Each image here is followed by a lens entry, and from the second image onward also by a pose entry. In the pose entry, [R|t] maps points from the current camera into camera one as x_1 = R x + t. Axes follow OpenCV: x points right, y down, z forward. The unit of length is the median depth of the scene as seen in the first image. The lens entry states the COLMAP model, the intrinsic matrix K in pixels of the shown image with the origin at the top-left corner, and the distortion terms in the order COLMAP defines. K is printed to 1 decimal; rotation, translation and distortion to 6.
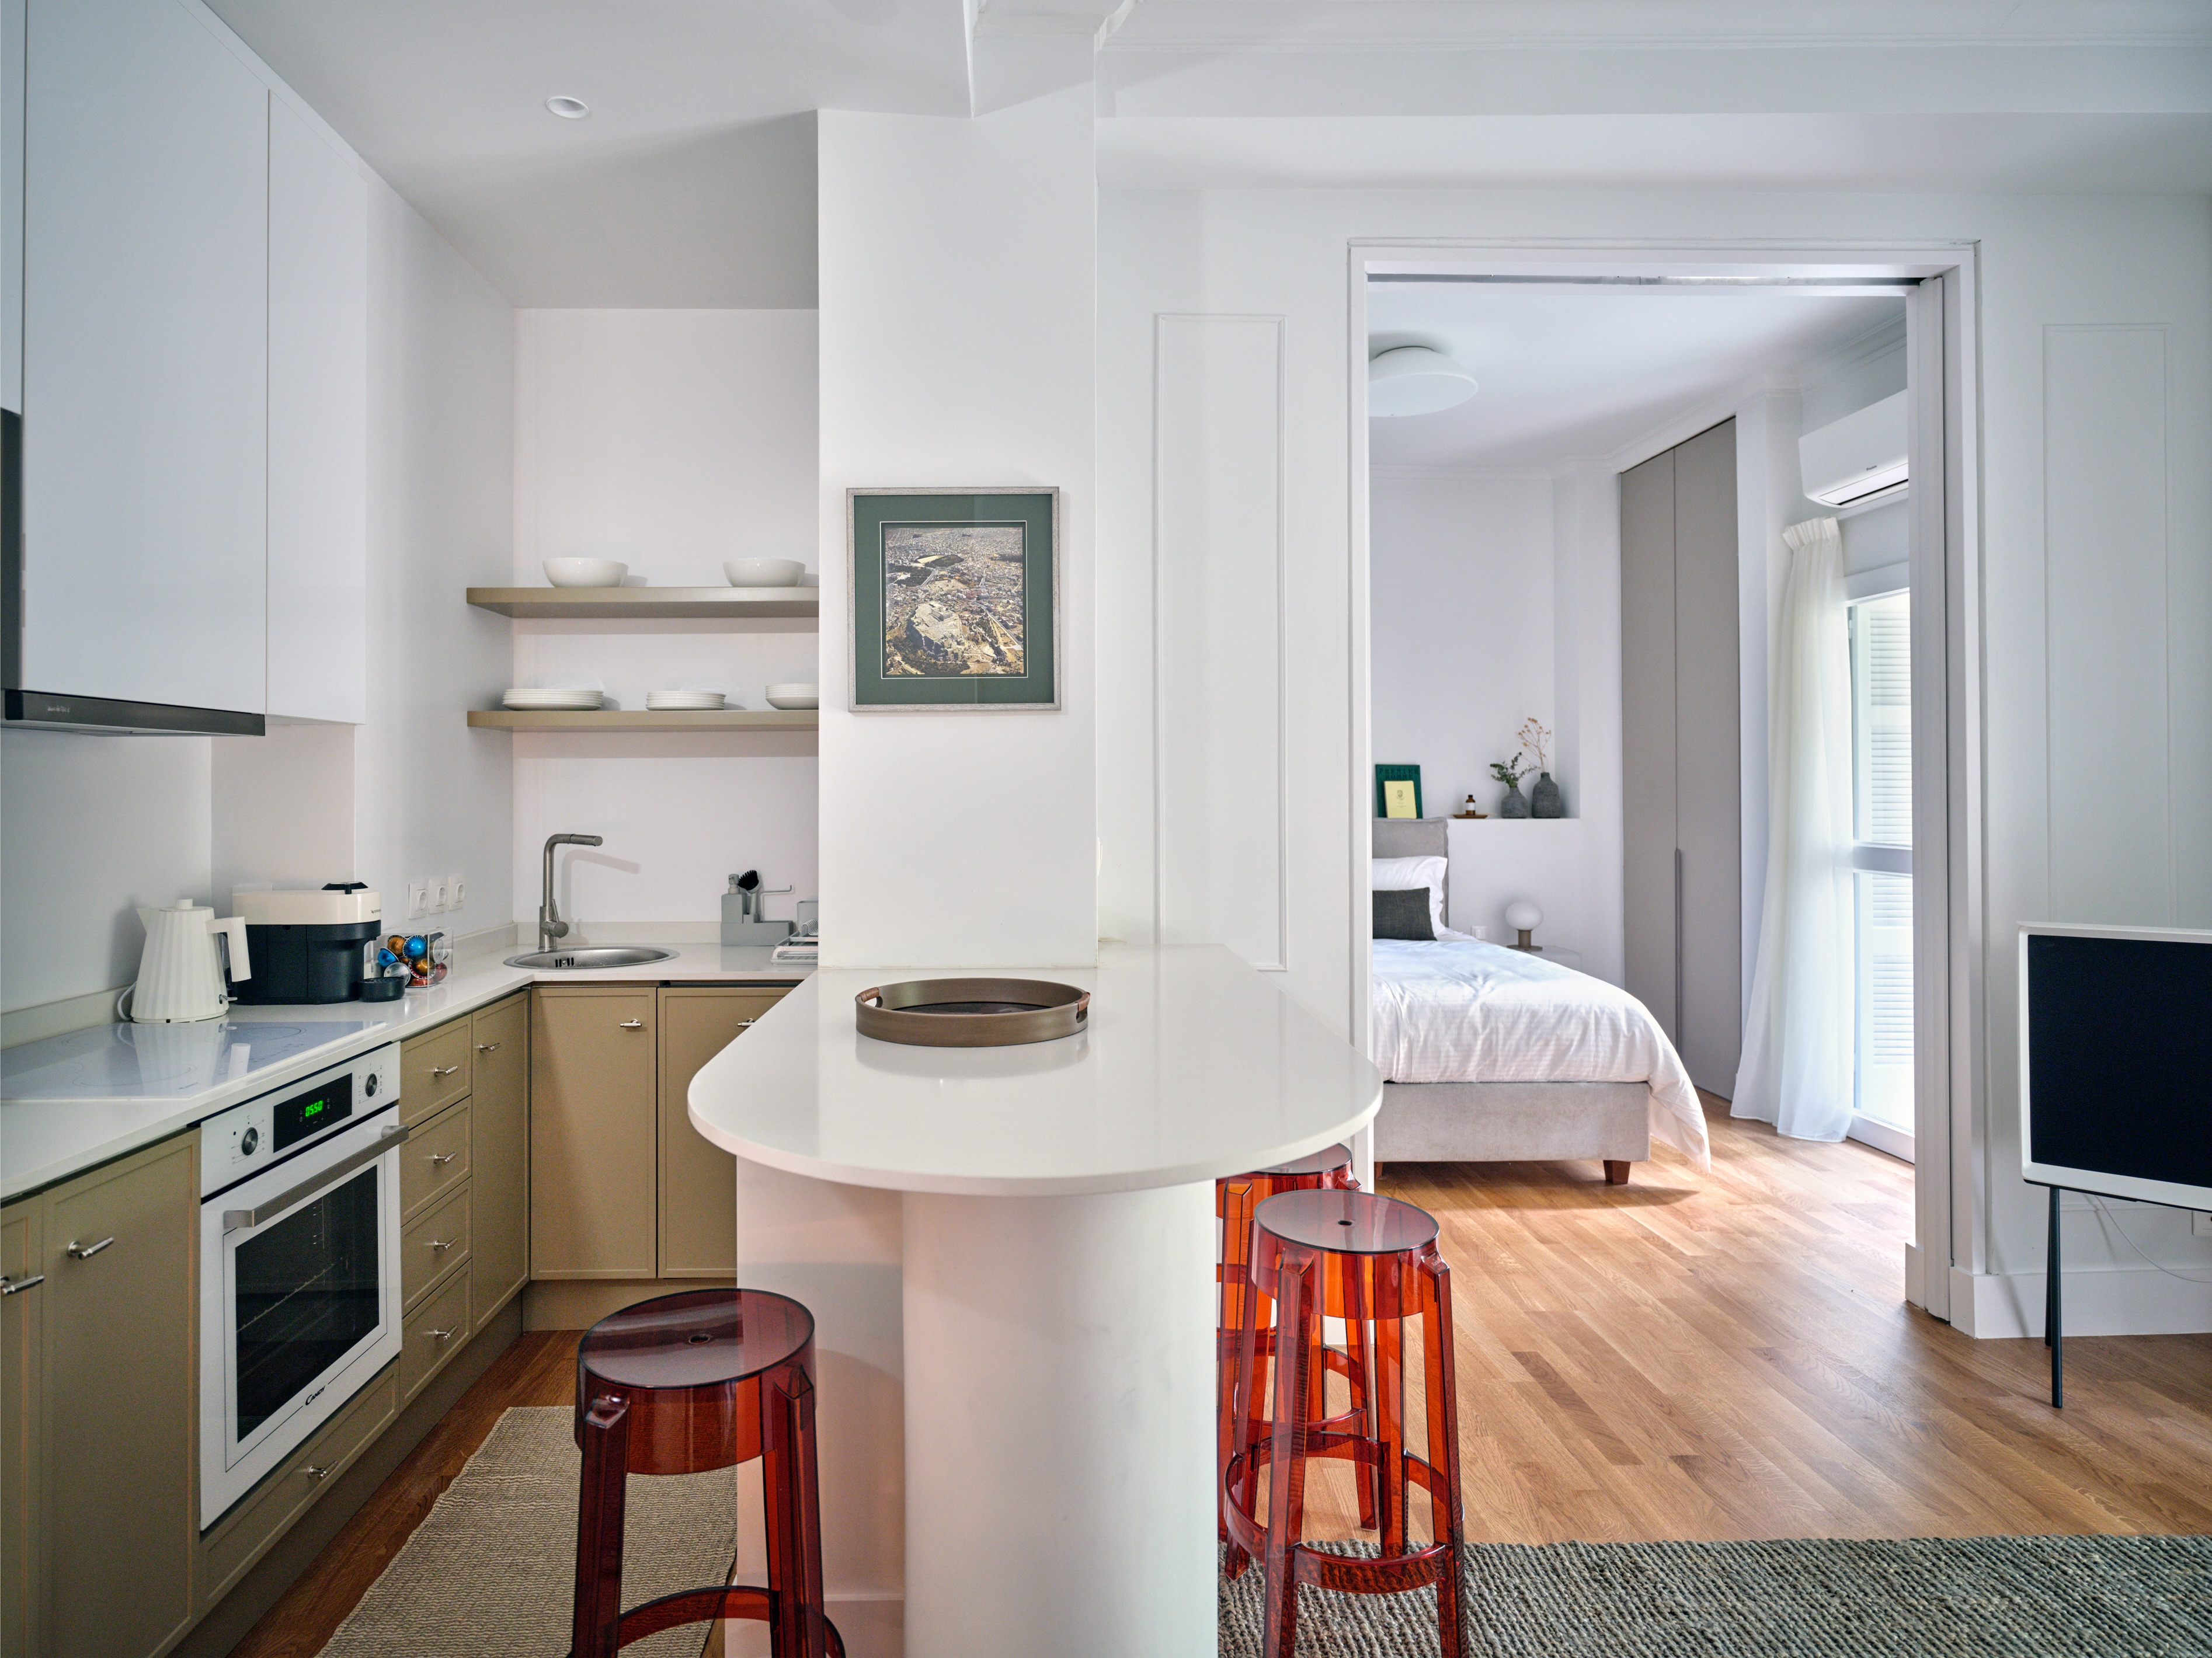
lens RADIAL K [[1293.8, 0, 1115.6], [0, 1293.8, 761.4], [0, 0, 1]] dist [-0.001098, 0.000636]
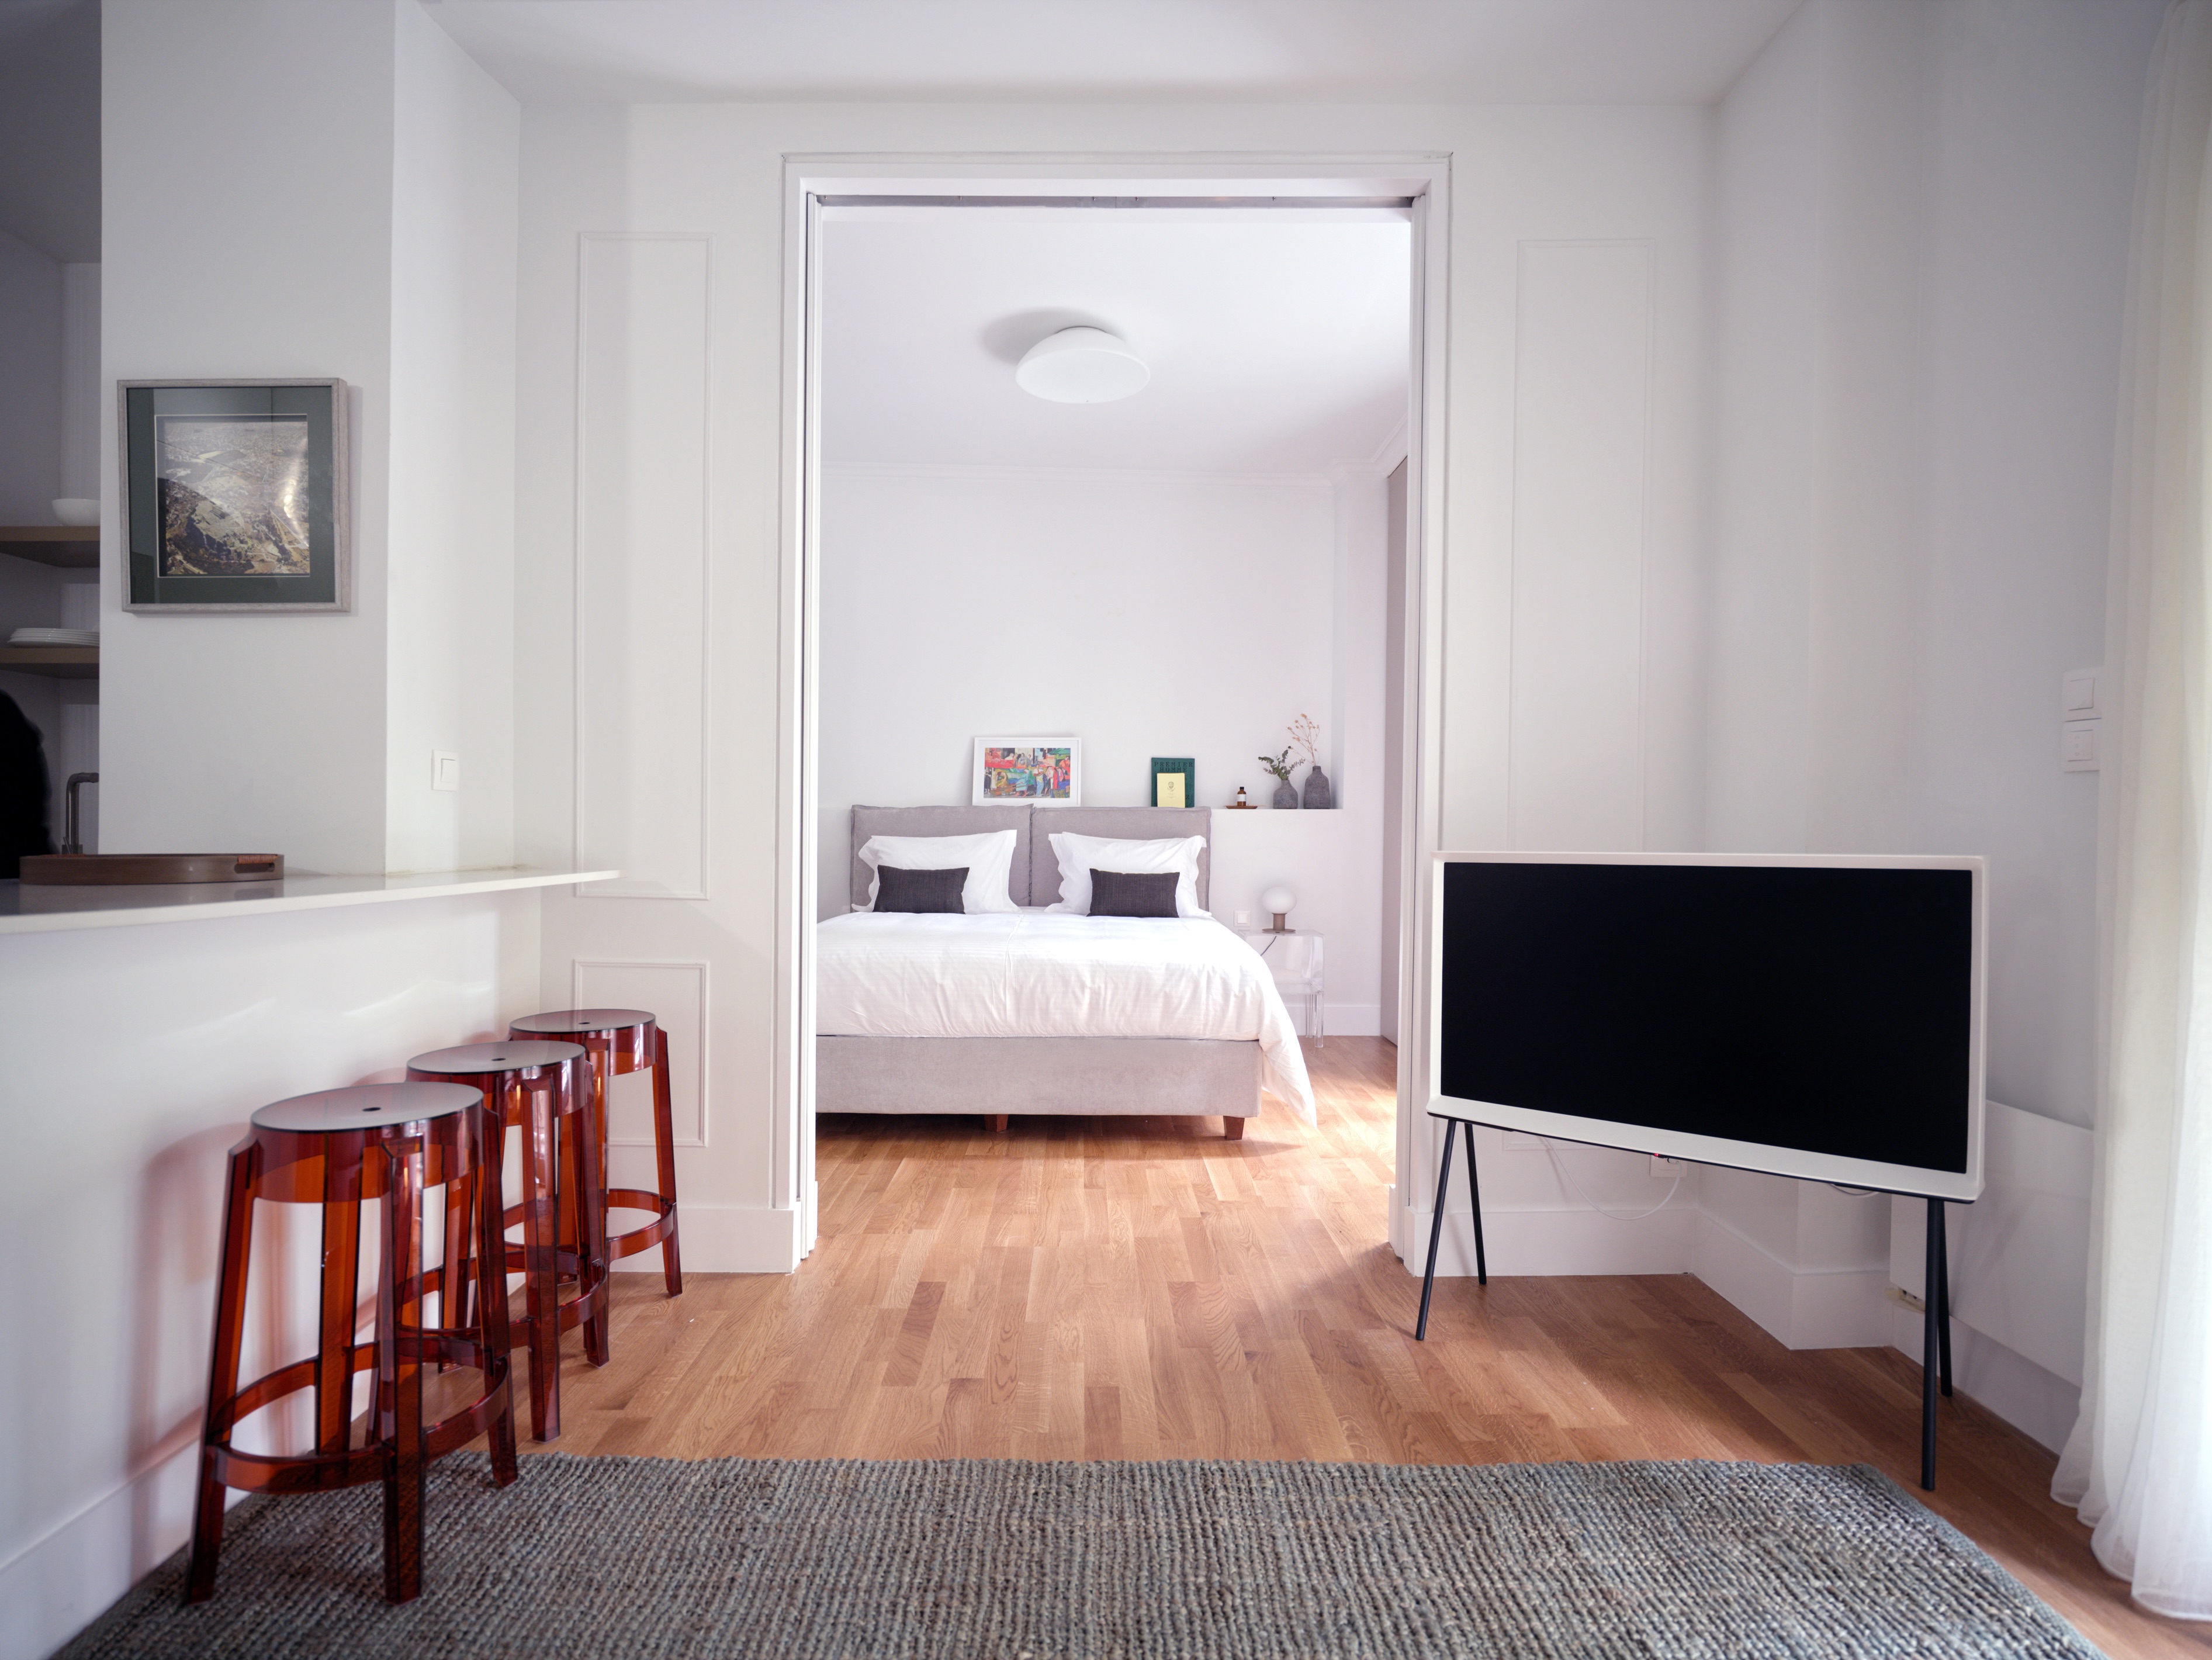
lens RADIAL K [[1162.9, 0, 1175.3], [0, 1162.9, 836.1], [0, 0, 1]] dist [0.001878, 0.000412]
pose [[0.999667, 0.002290, -0.025706, 0.415402], [-0.001689, 0.999726, 0.023357, 0.074342], [0.025752, -0.023306, 0.999397, 0.096269]]
